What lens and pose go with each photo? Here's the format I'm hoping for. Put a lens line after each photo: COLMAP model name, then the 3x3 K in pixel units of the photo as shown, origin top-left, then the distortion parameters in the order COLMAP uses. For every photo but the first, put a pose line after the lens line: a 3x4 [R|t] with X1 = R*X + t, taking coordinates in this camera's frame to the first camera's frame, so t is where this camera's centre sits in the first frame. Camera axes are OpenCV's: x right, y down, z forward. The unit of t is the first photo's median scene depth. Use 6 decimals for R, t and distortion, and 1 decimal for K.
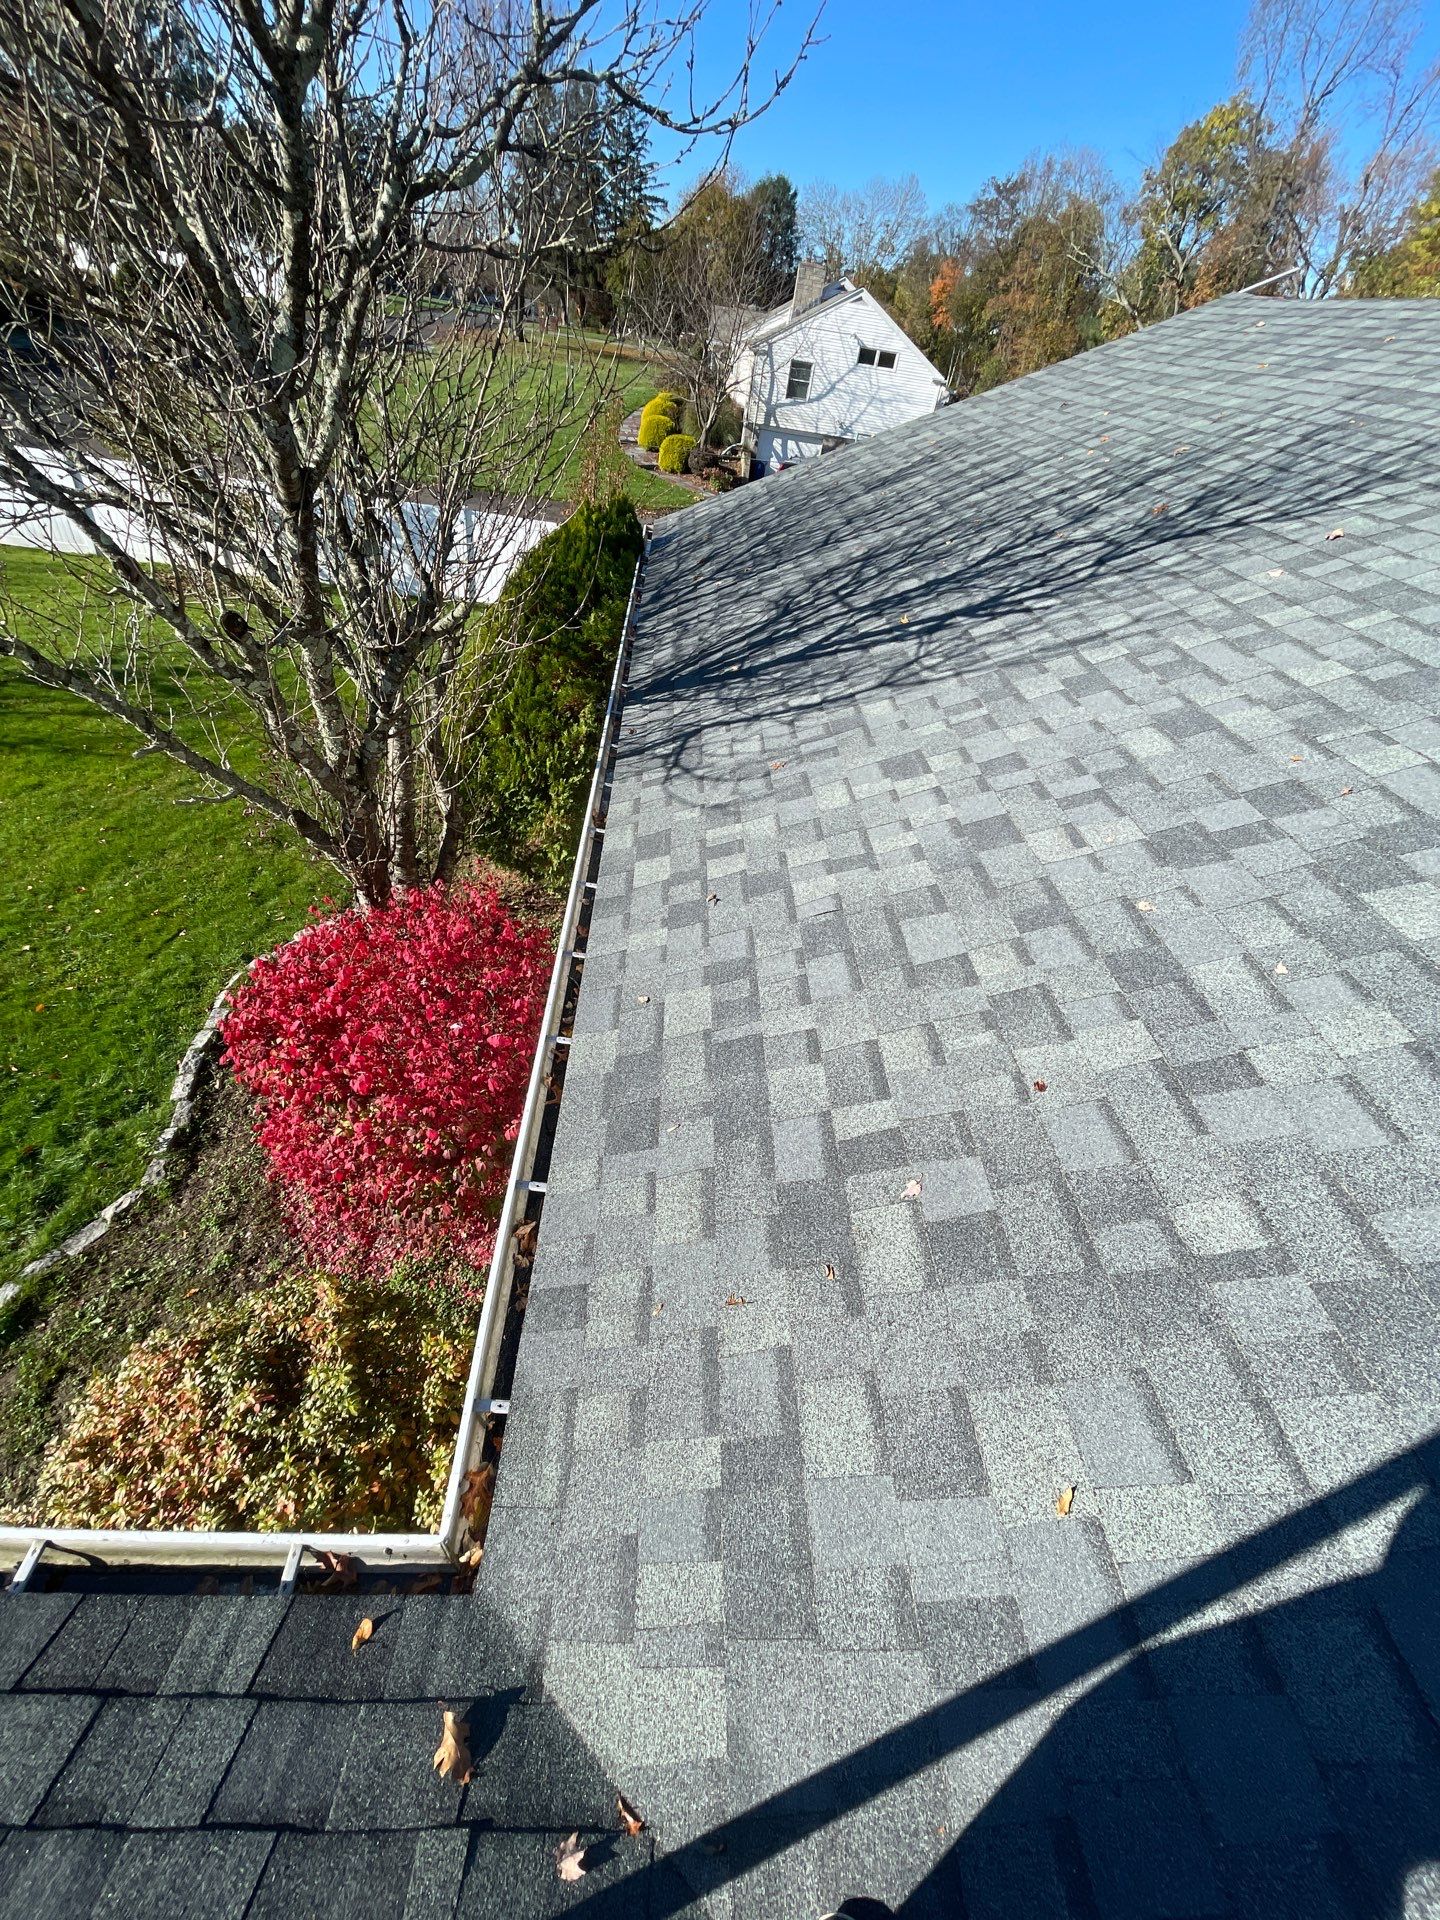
lens RADIAL K [[769.1, 0, 718.6], [0, 769.1, 954.0], [0, 0, 1]] dist [0.013528, -0.004934]
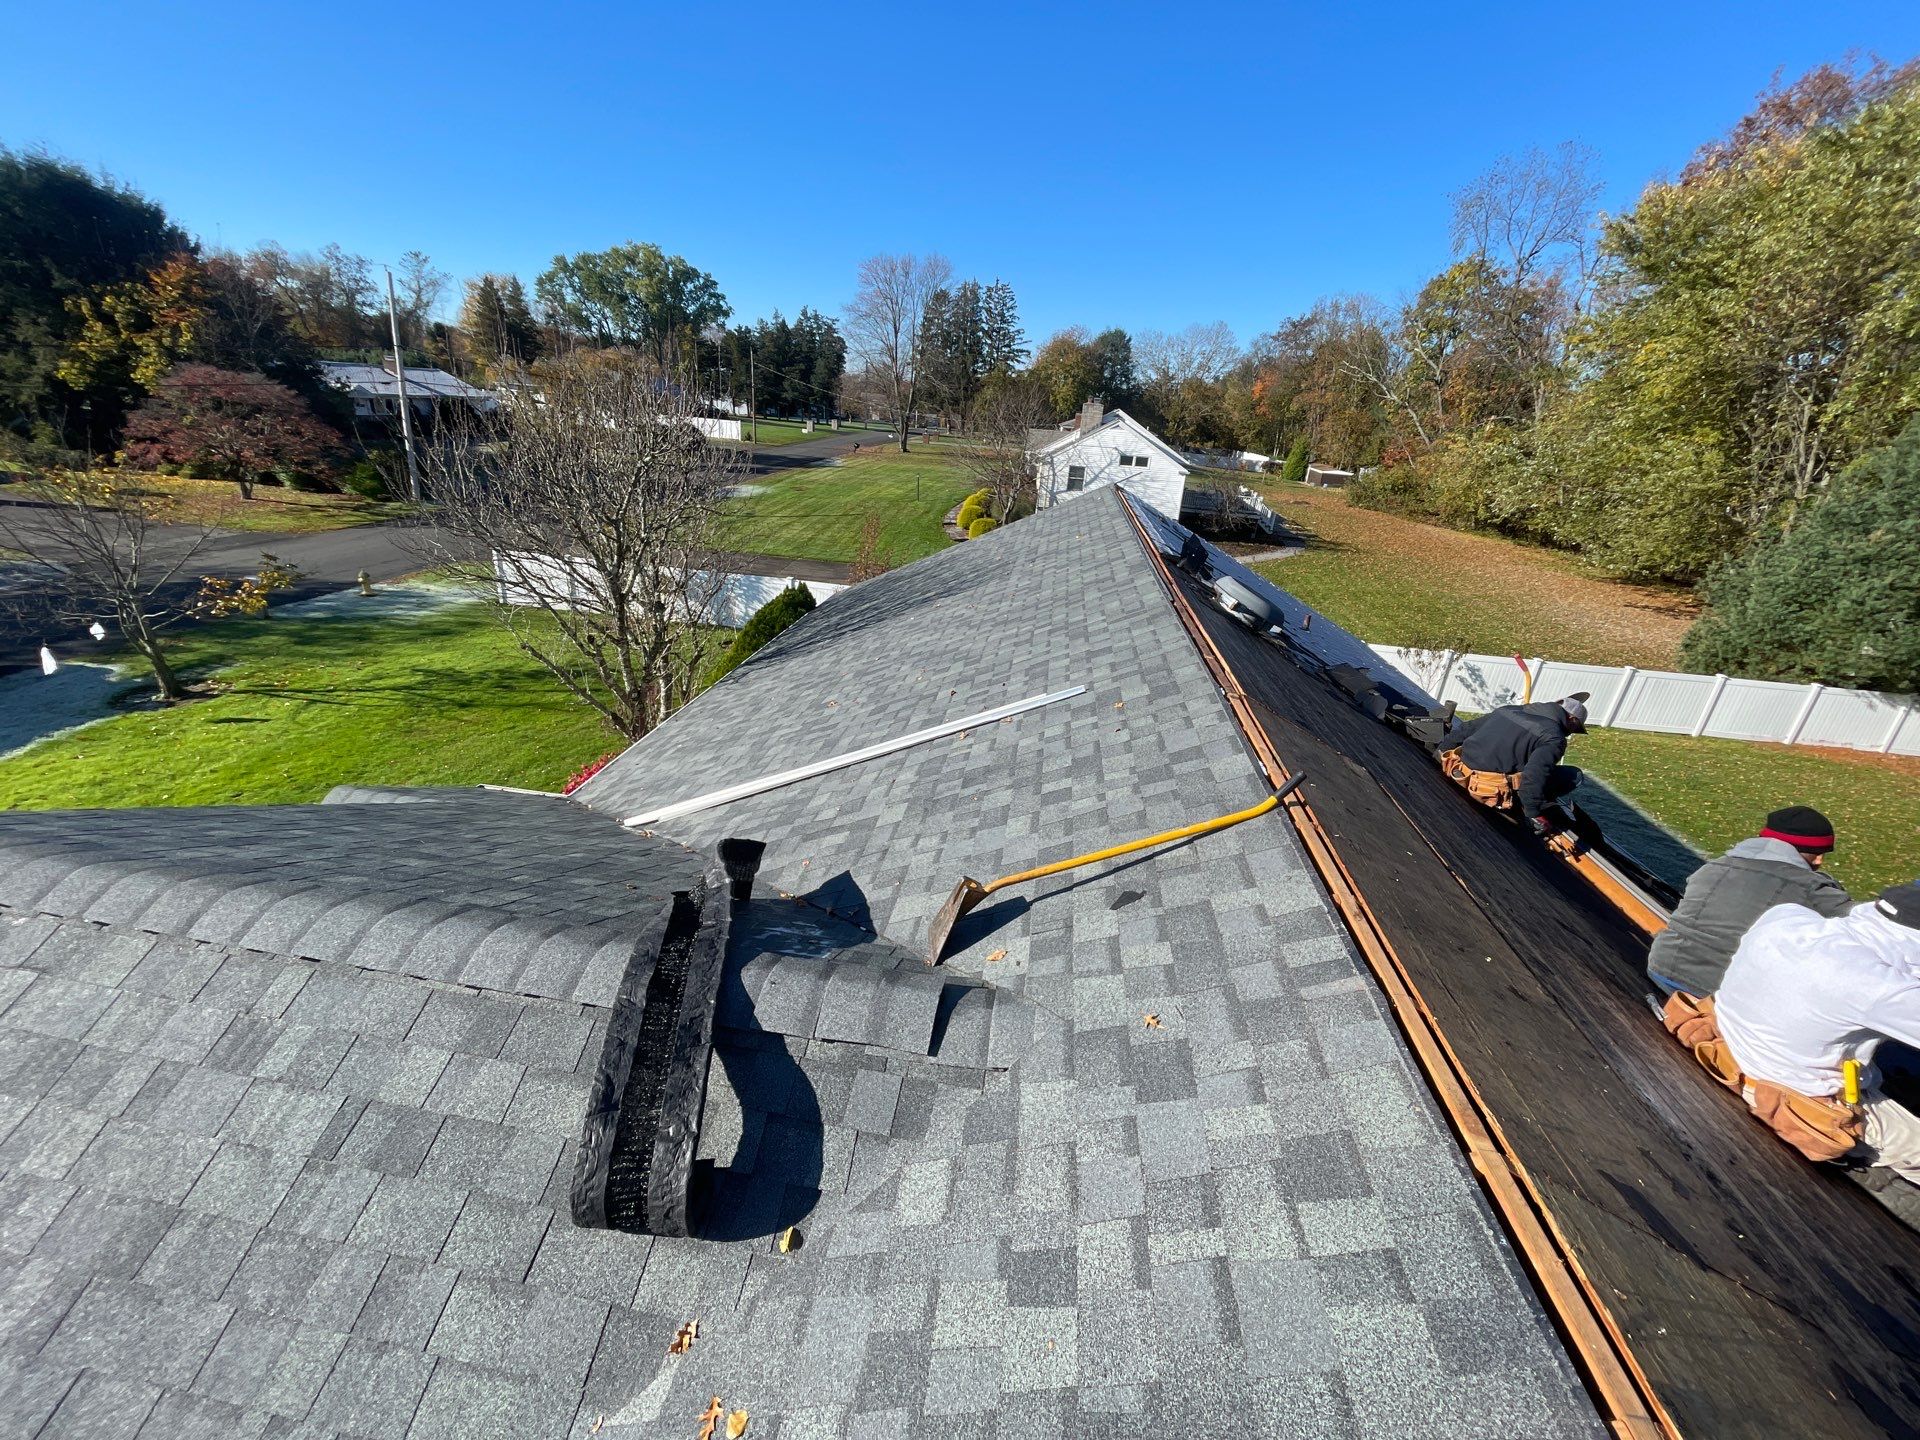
lens RADIAL K [[774.2, 0, 962.5], [0, 774.2, 713.4], [0, 0, 1]] dist [-0.001712, 0.003908]
pose [[0.985945, -0.000001, -0.167068, 0.097284], [-0.052863, 0.948620, -0.311972, 0.053550], [0.158484, 0.316419, 0.935287, -0.113303]]
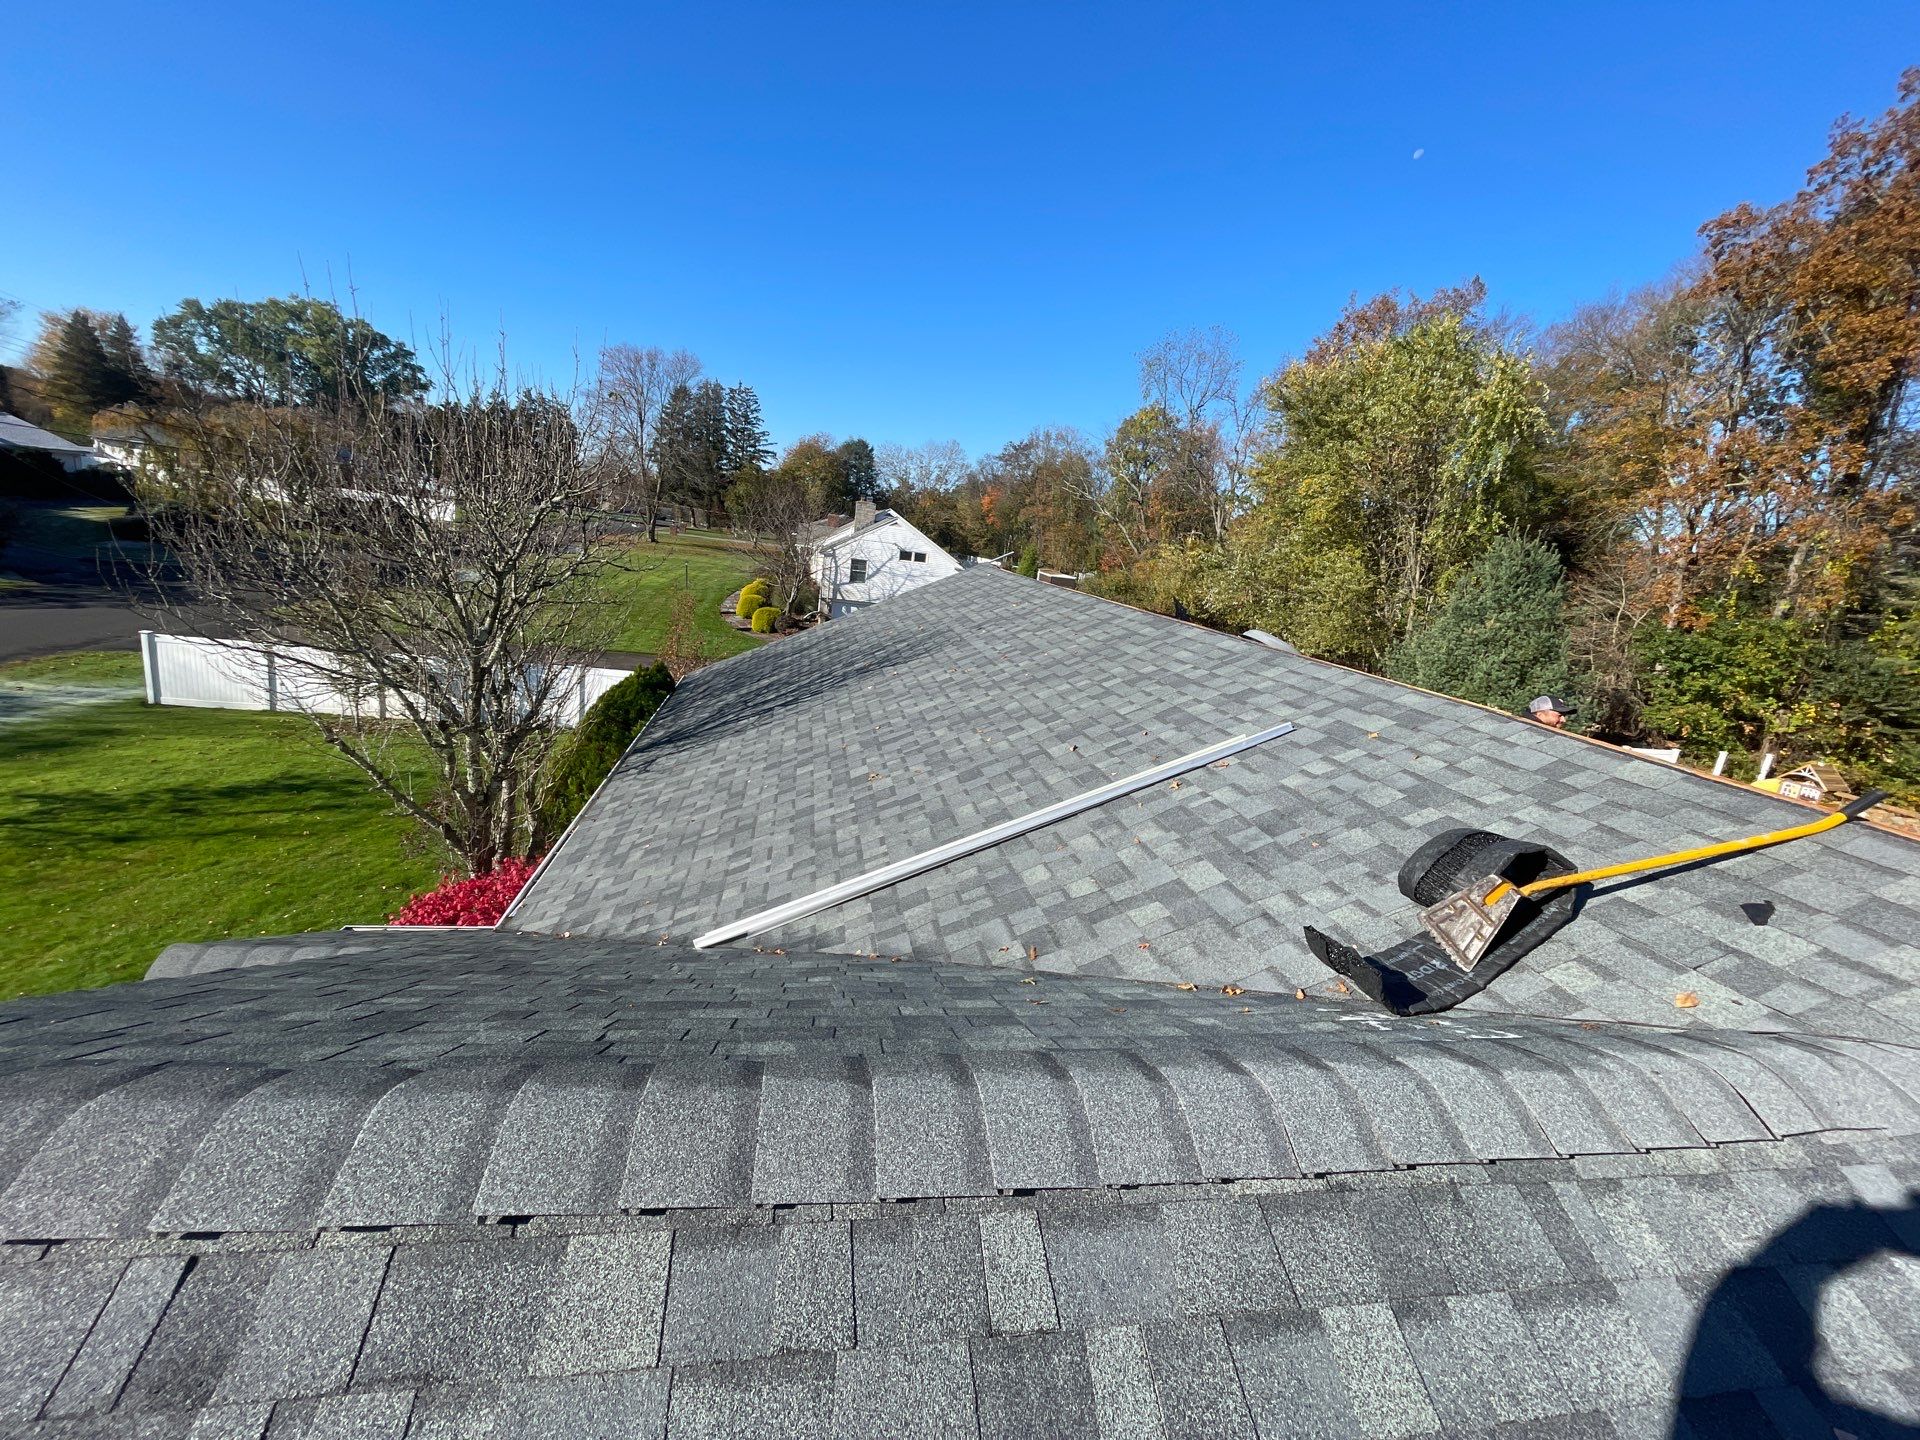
lens RADIAL K [[769.1, 0, 960.0], [0, 769.1, 720.0], [0, 0, 1]] dist [0.013528, -0.004934]
pose [[0.986648, -0.052981, 0.154011, 0.042539], [0.112175, 0.906627, -0.406749, 0.051004], [-0.118080, 0.418595, 0.900464, -0.097582]]
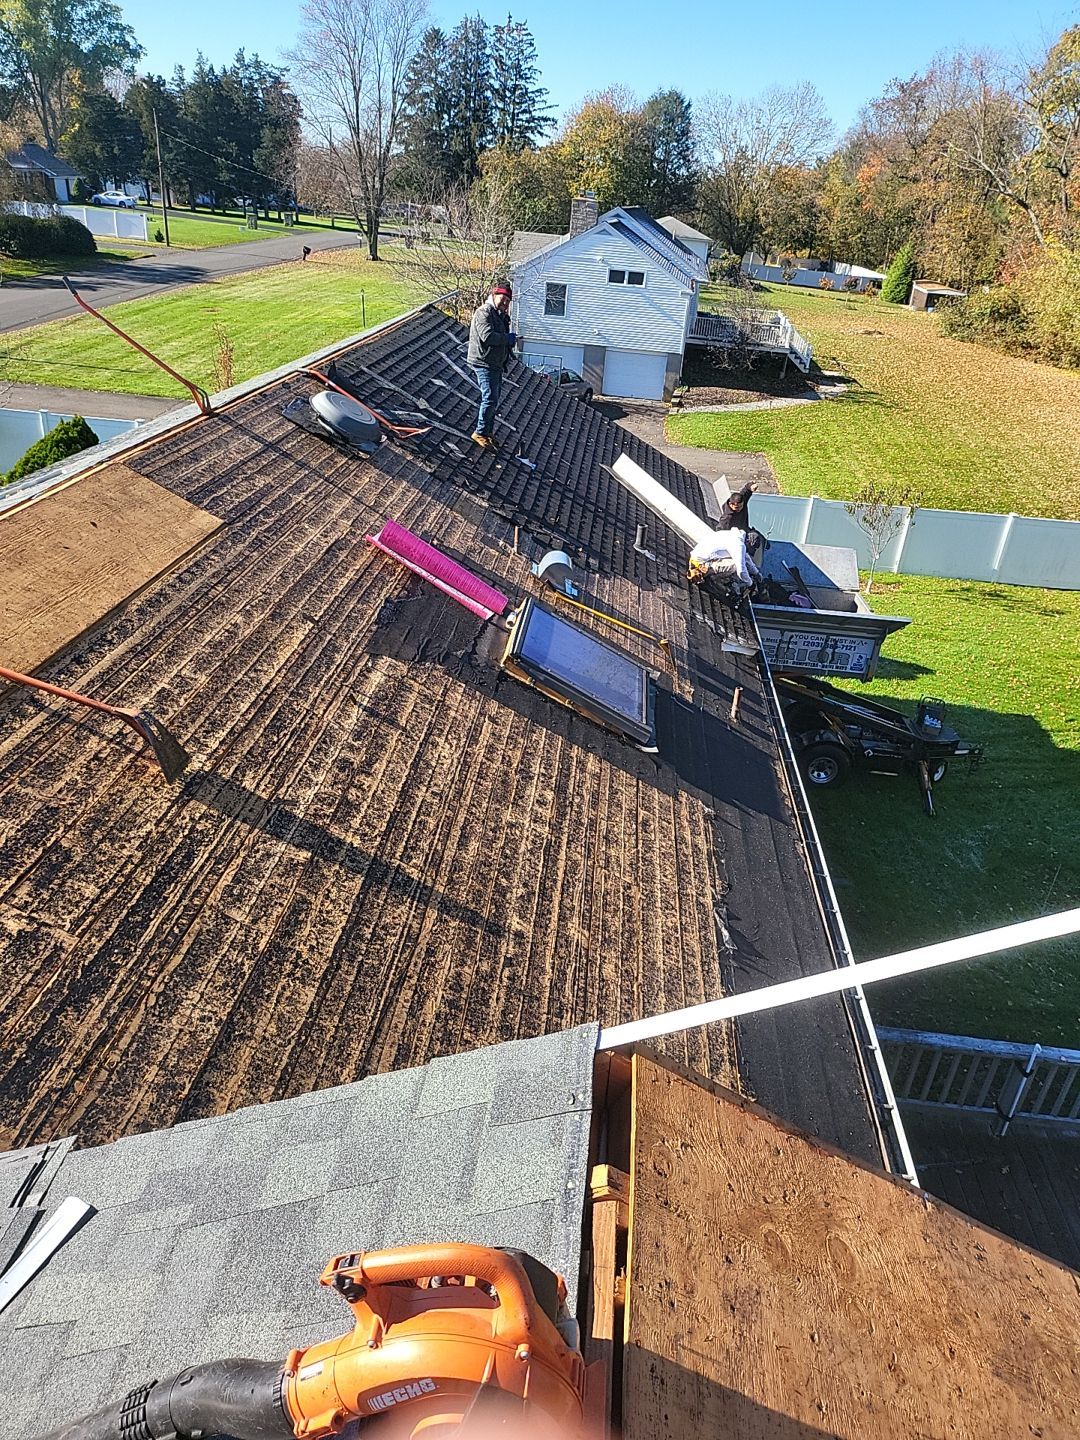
lens RADIAL K [[1014.5, 0, 570.0], [0, 1014.5, 707.8], [0, 0, 1]] dist [0.043300, -0.032826]
pose [[0.994686, -0.003687, -0.102887, 0.196613], [-0.020282, 0.972757, -0.230940, 0.095027], [0.100936, 0.231799, 0.967513, -0.165593]]
